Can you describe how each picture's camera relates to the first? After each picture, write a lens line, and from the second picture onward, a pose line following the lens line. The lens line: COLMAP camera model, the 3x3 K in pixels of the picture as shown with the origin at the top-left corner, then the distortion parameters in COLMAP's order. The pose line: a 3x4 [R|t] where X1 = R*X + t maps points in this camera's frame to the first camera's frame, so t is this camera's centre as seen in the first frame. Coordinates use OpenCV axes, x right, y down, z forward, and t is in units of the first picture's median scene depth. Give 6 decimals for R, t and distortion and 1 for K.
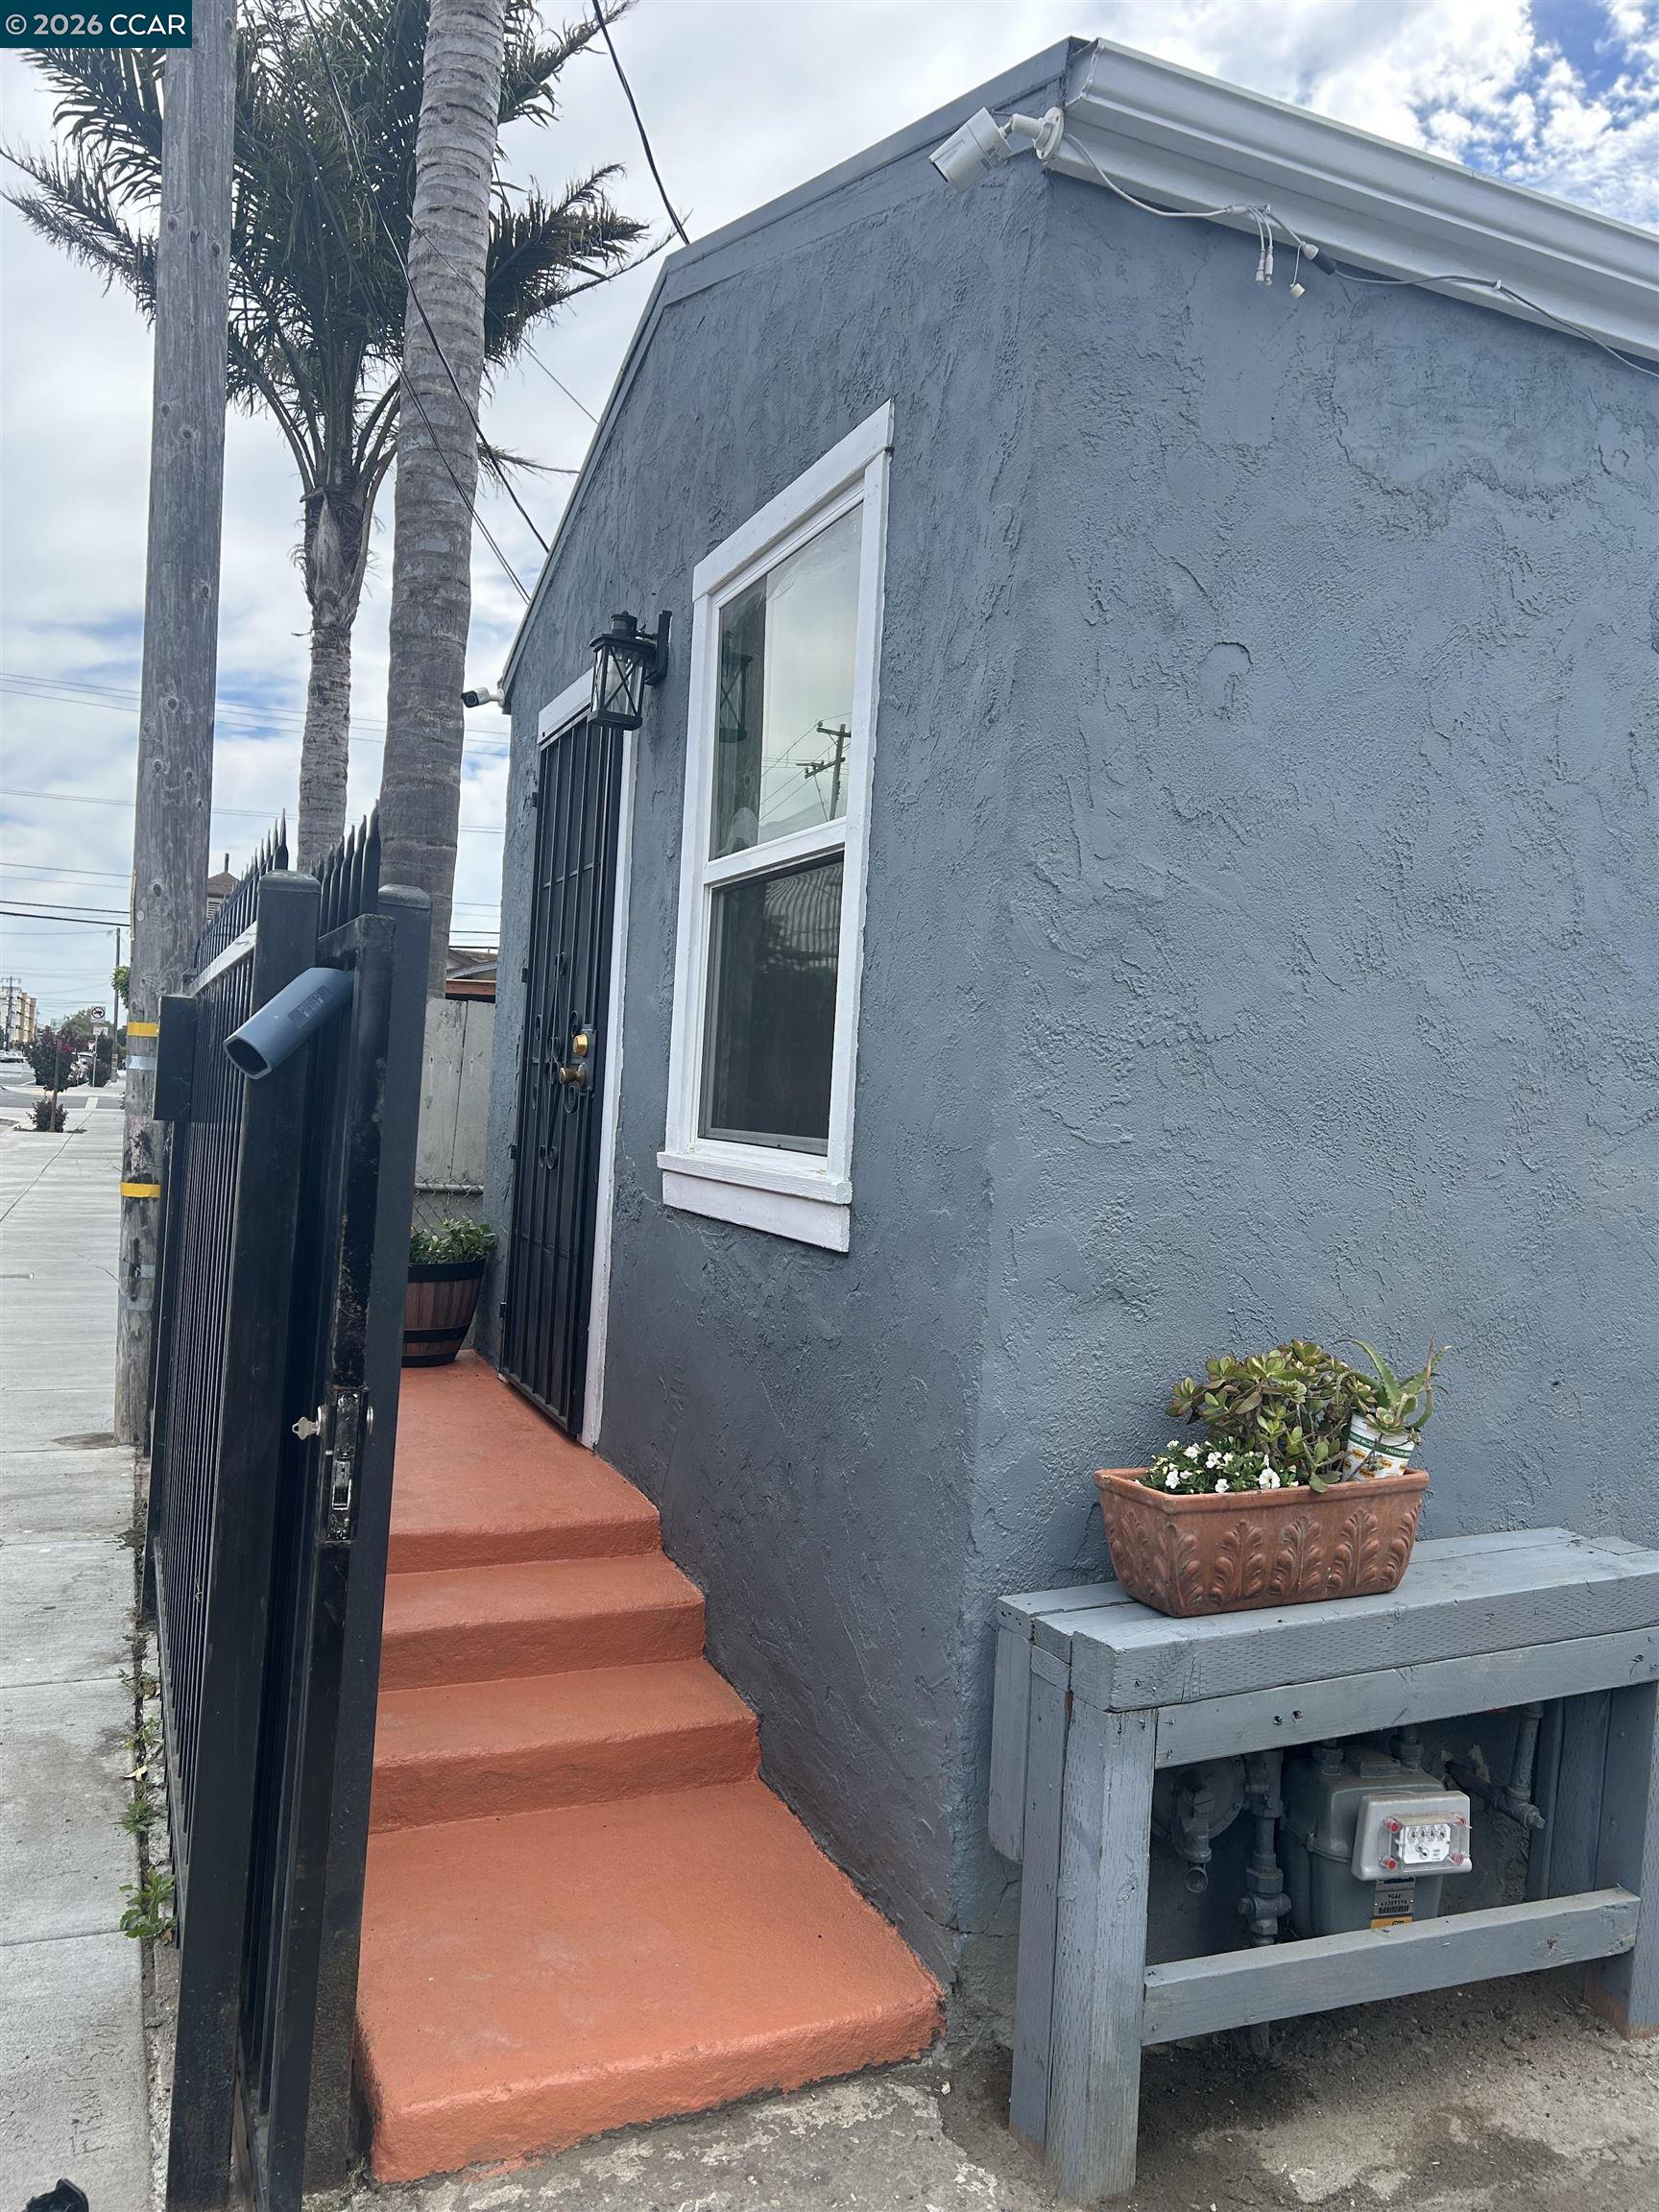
lens RADIAL K [[1610.5, 0, 829.5], [0, 1610.5, 1106.0], [0, 0, 1]] dist [0.044693, -0.047517]
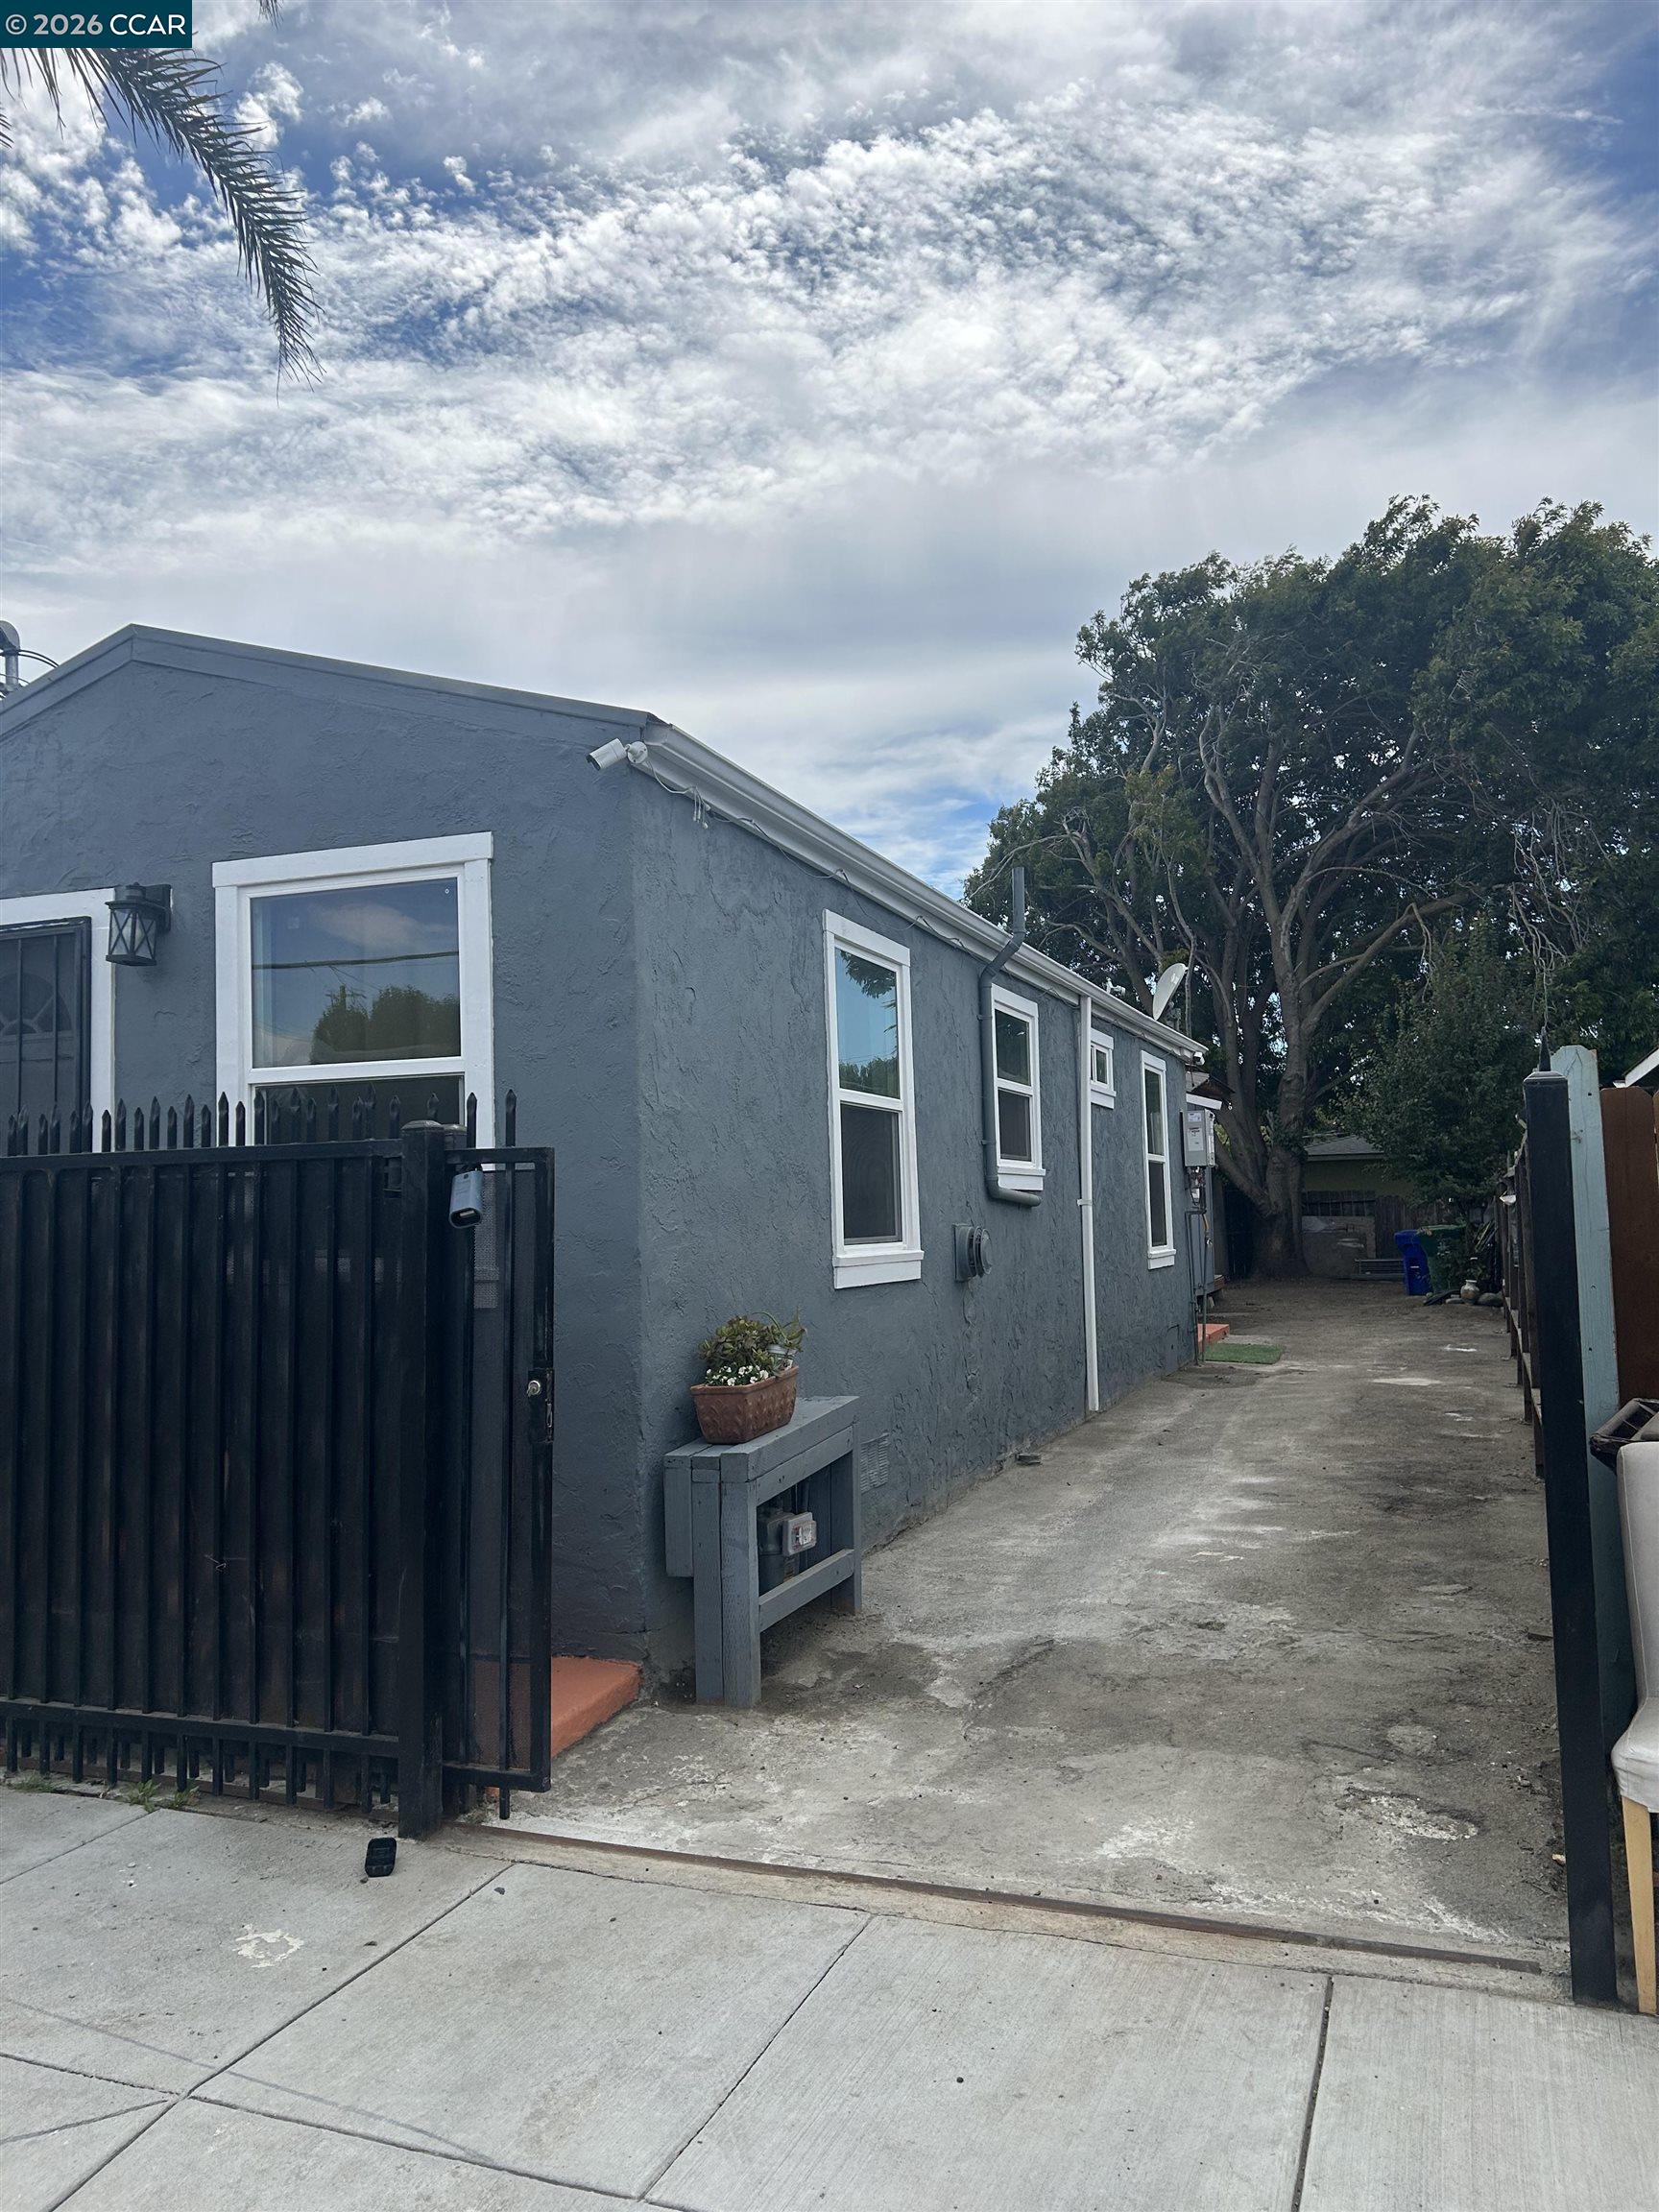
lens RADIAL K [[1610.5, 0, 829.5], [0, 1610.5, 1106.0], [0, 0, 1]] dist [0.044693, -0.047517]
pose [[0.689567, -0.025959, 0.723756, -1.228494], [0.067656, 0.997296, -0.028690, -0.066594], [-0.721055, 0.068750, 0.689459, -0.600453]]
